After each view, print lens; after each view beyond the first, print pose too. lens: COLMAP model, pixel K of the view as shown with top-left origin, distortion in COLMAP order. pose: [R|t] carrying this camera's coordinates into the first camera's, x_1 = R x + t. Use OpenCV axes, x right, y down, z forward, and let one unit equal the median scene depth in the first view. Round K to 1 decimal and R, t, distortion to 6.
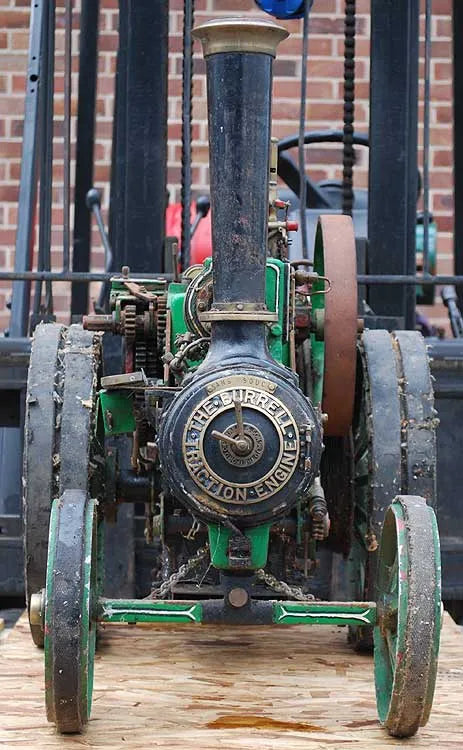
lens RADIAL K [[2270.0, 0, 231.5], [0, 2270.0, 375.0], [0, 0, 1]] dist [-0.070217, -0.083319]
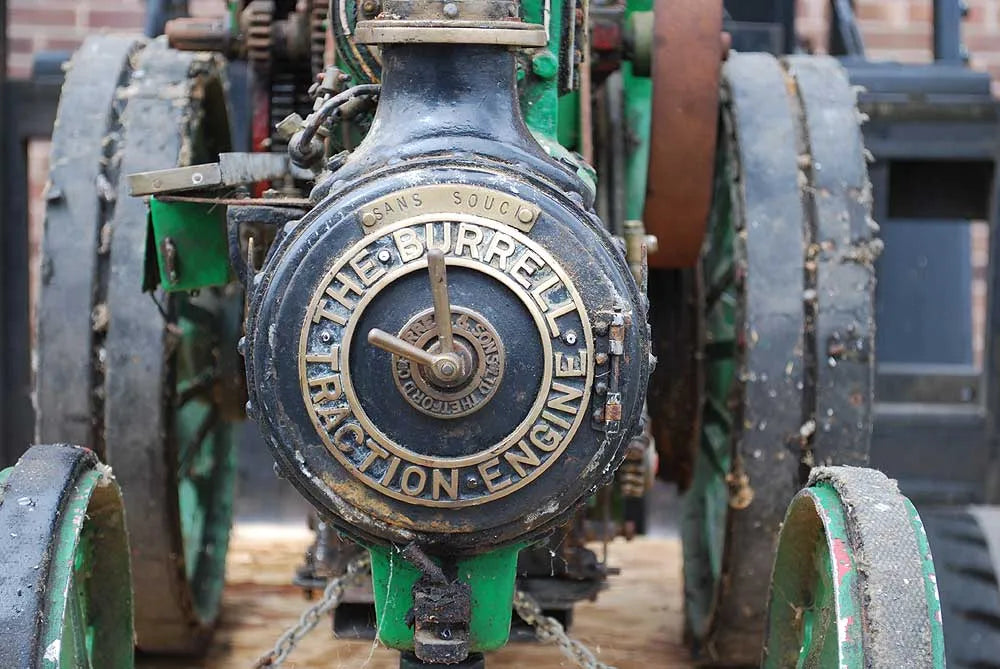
lens RADIAL K [[2270.8, 0, 500.0], [0, 2270.8, 334.5], [0, 0, 1]] dist [0.052987, 0.078270]
pose [[0.999817, 0.012739, -0.014288, 0.019060], [-0.011008, 0.993273, 0.115274, -0.019434], [0.015661, -0.115096, 0.993231, 0.600164]]
